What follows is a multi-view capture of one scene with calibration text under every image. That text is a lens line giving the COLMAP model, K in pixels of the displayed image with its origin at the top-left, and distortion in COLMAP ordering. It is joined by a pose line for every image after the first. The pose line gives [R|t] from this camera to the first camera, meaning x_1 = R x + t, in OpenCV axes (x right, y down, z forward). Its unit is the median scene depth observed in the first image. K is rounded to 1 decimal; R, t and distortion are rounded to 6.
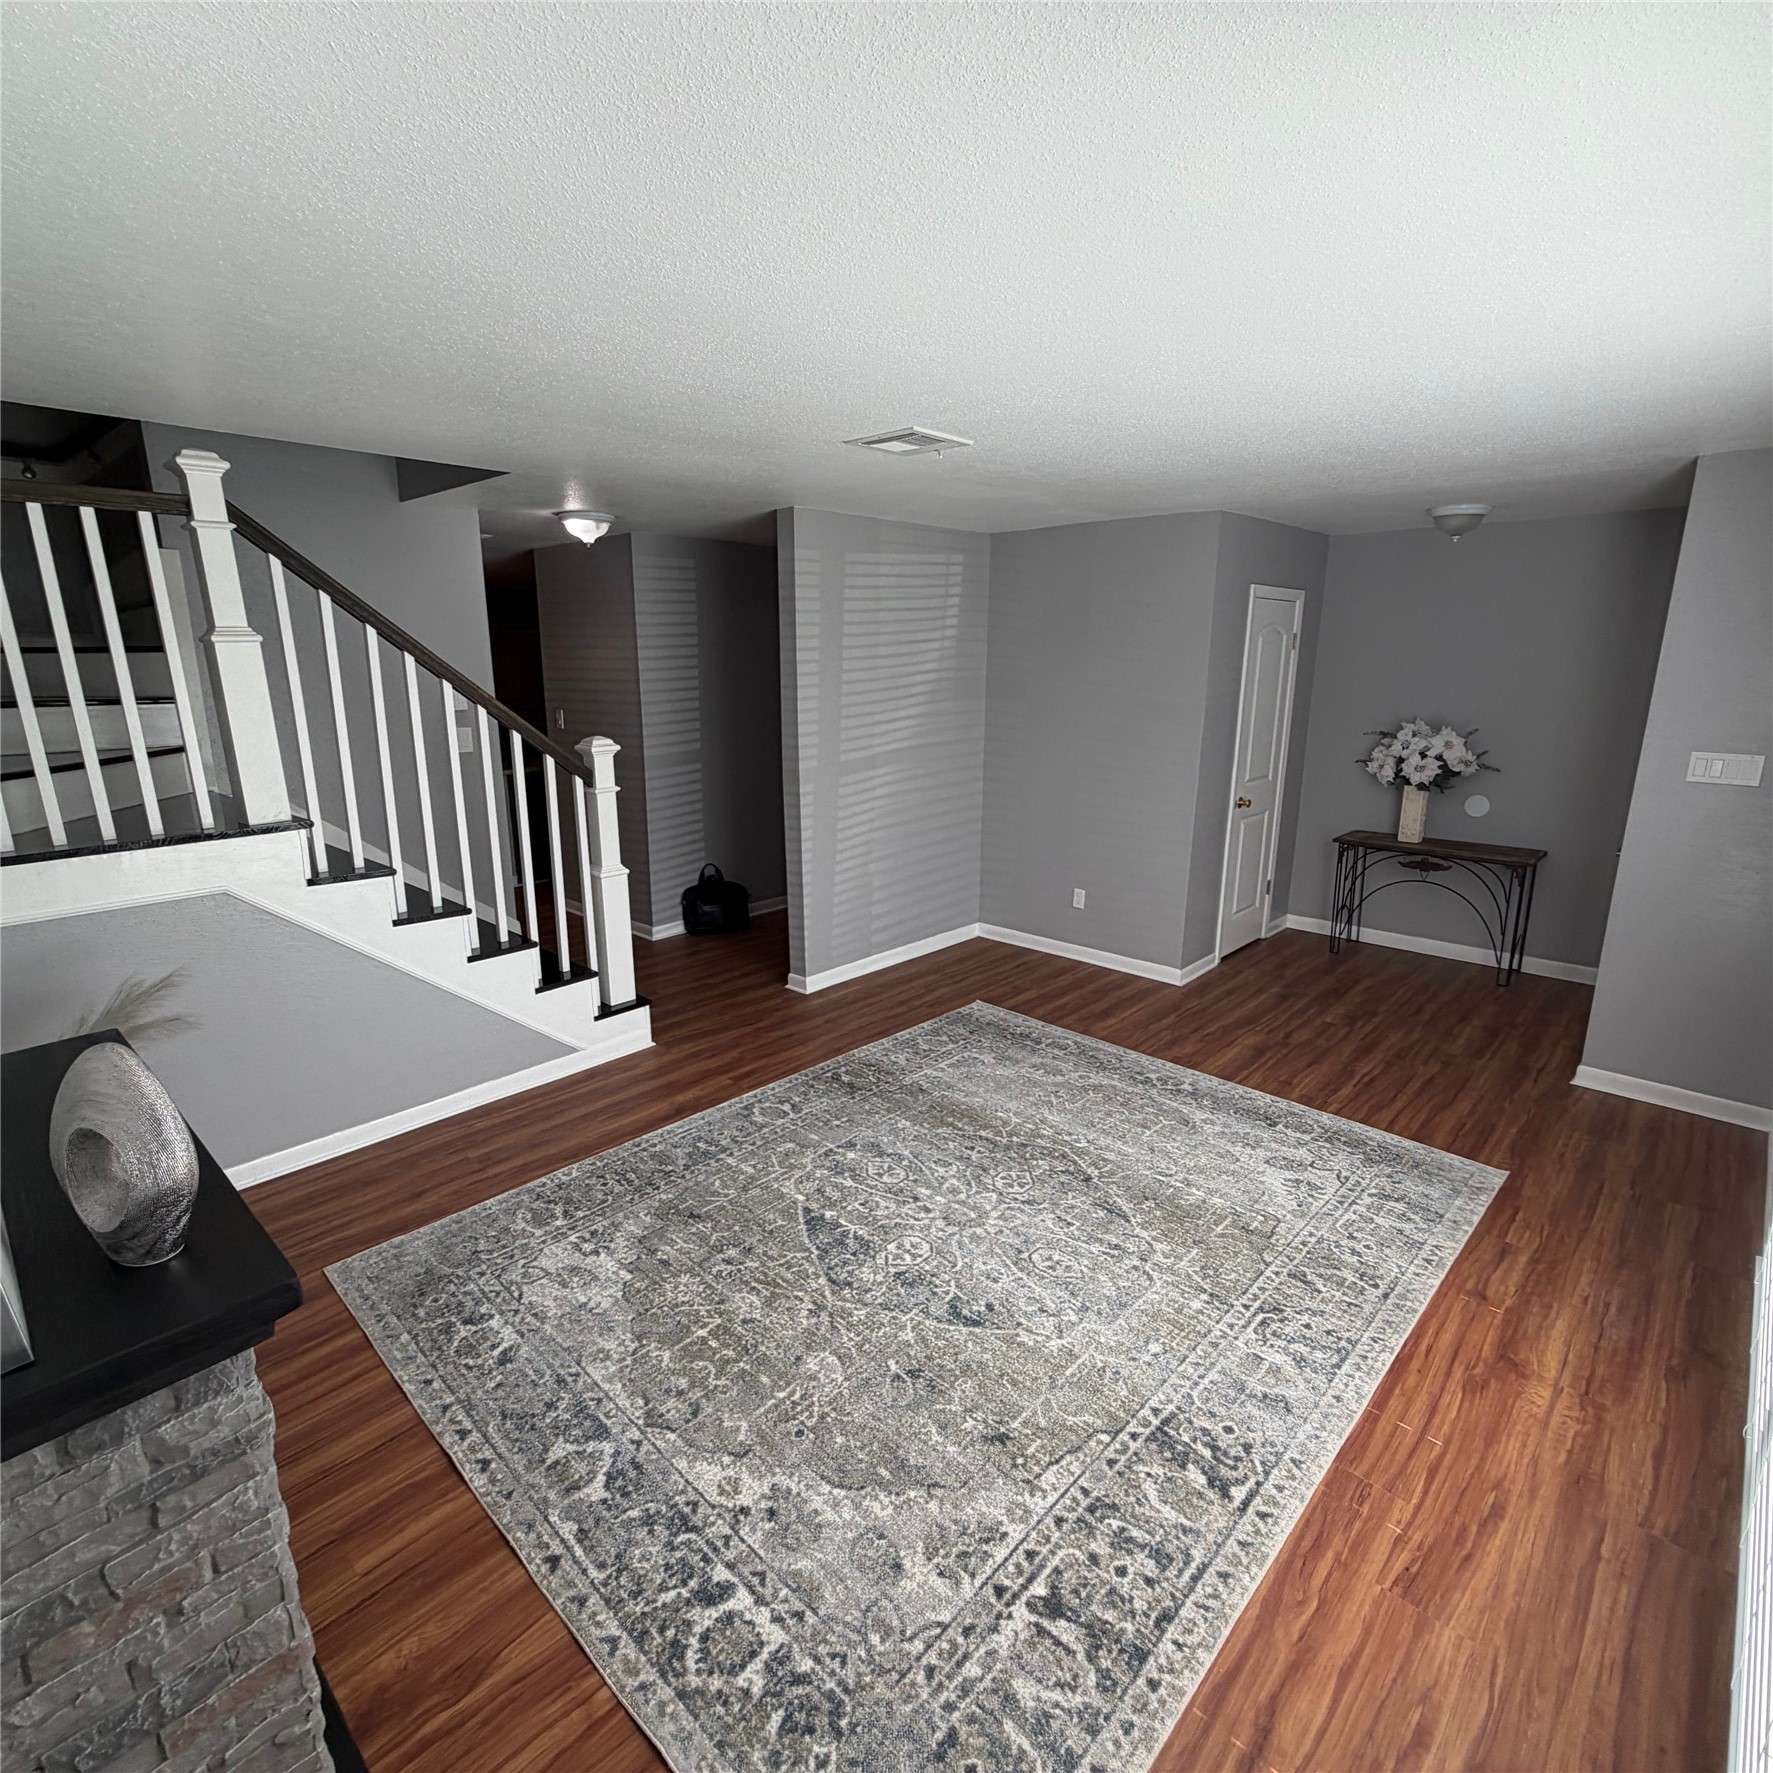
lens RADIAL K [[957.5, 0, 886.5], [0, 957.5, 886.5], [0, 0, 1]] dist [0.018044, -0.000147]
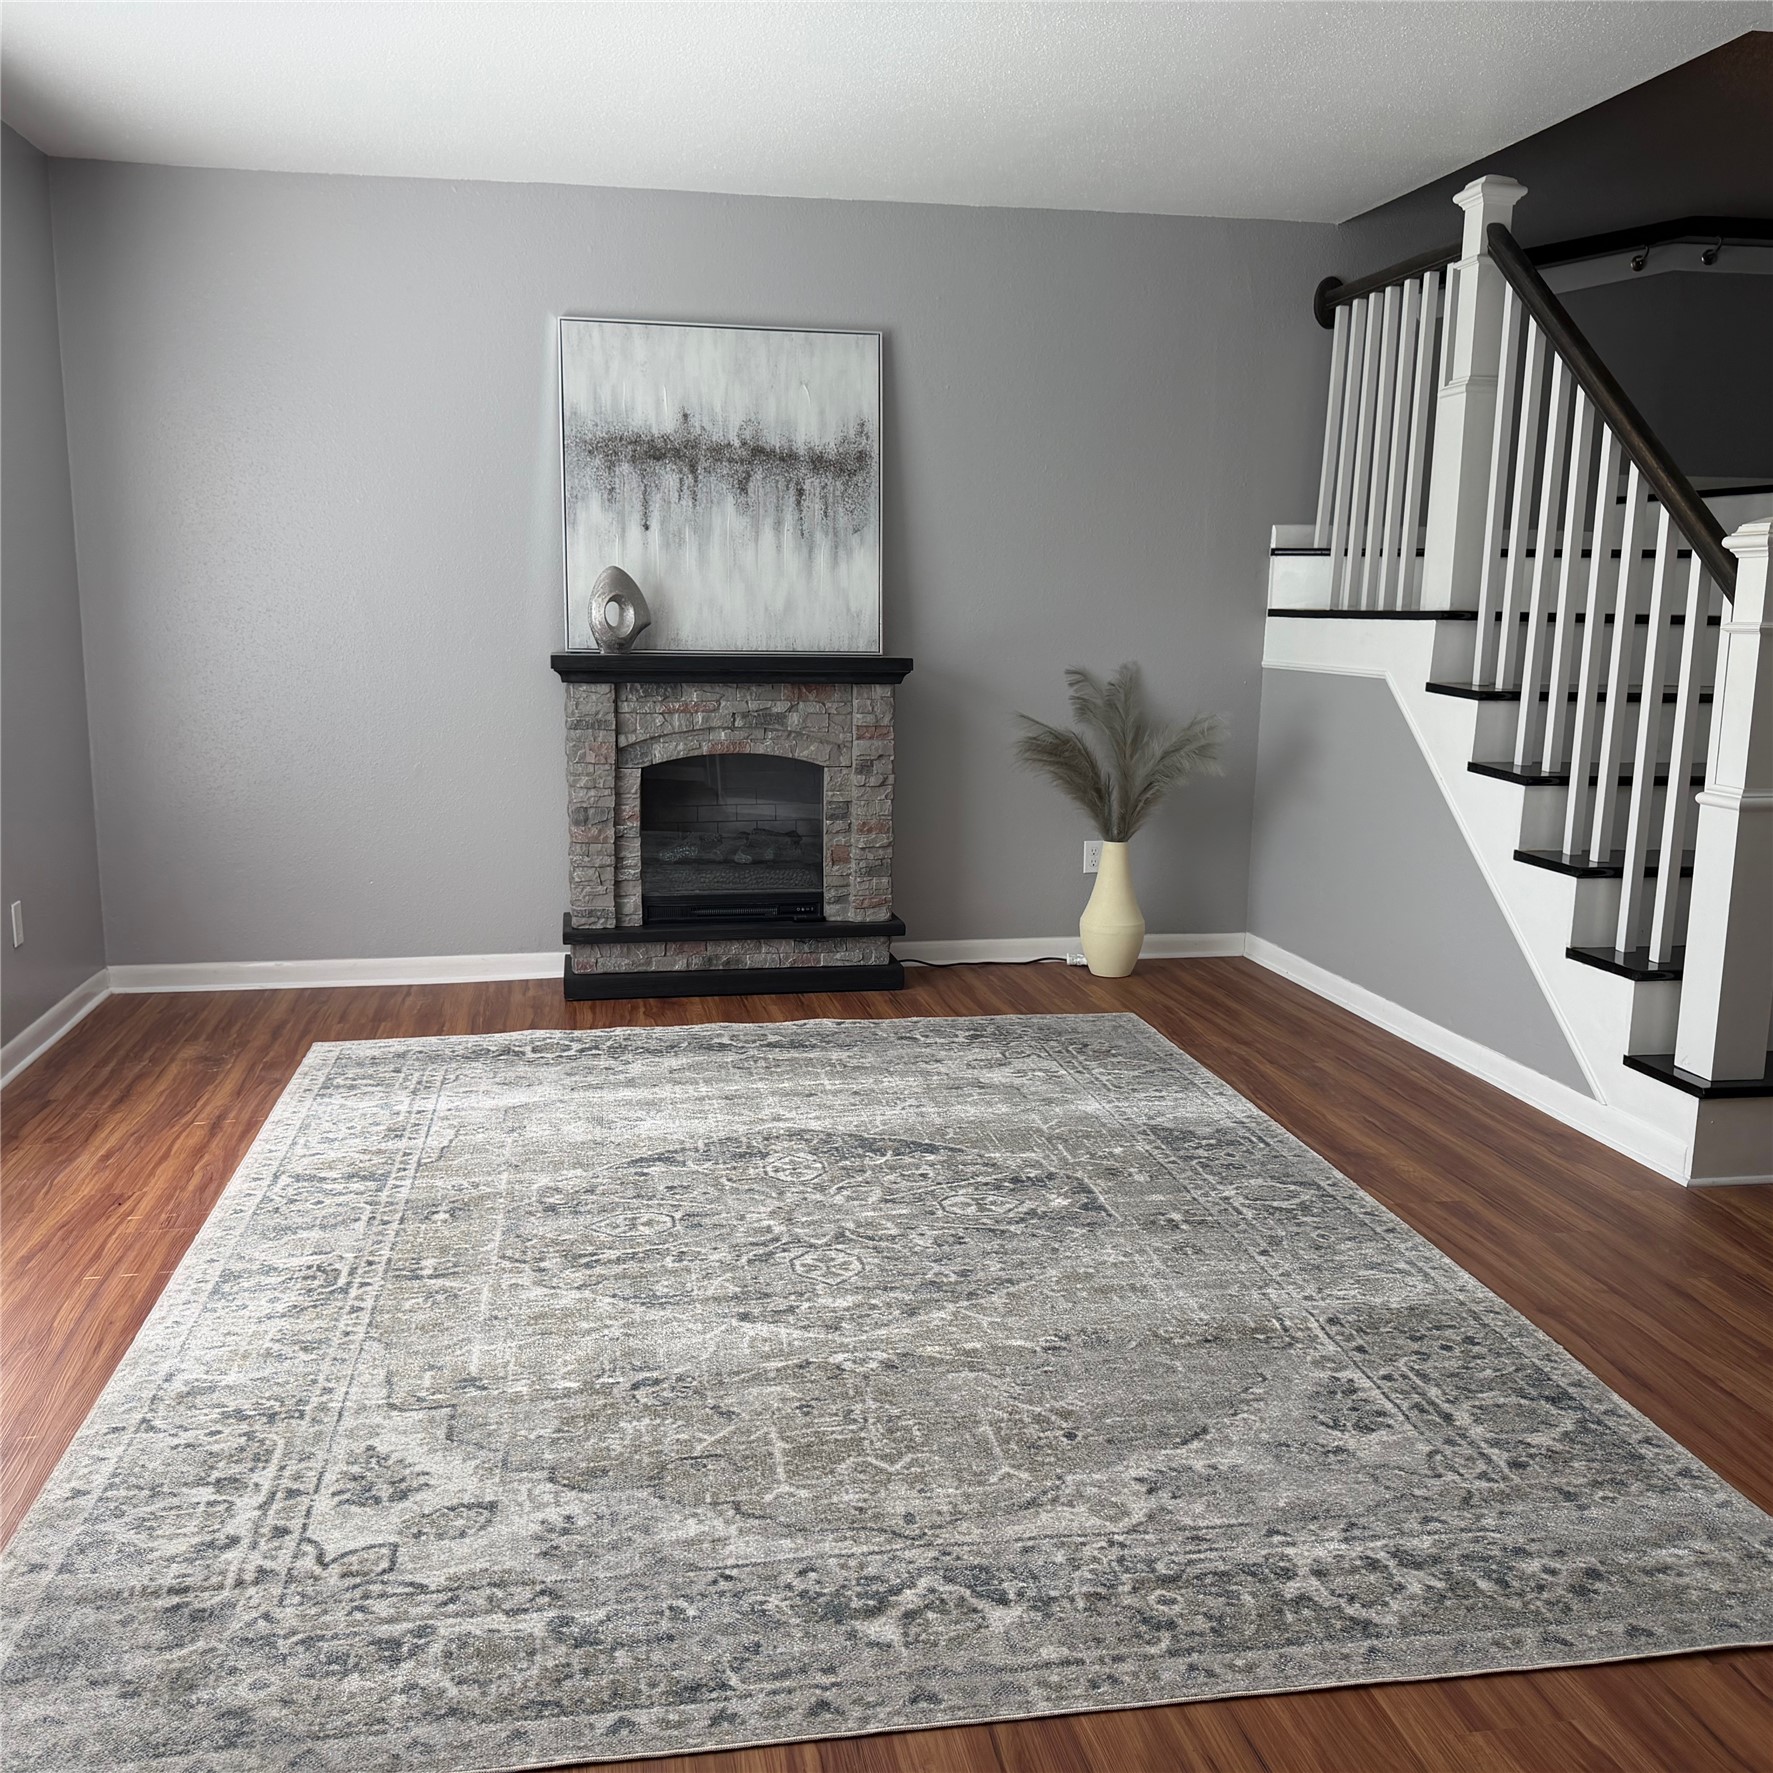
lens RADIAL K [[1681.3, 0, 886.5], [0, 1681.3, 886.5], [0, 0, 1]] dist [0.159937, -0.295051]
pose [[-0.603247, 0.126804, -0.787409, 1.052424], [-0.198813, 0.932205, 0.302436, -0.243210], [0.772377, 0.338991, -0.537140, 1.824619]]
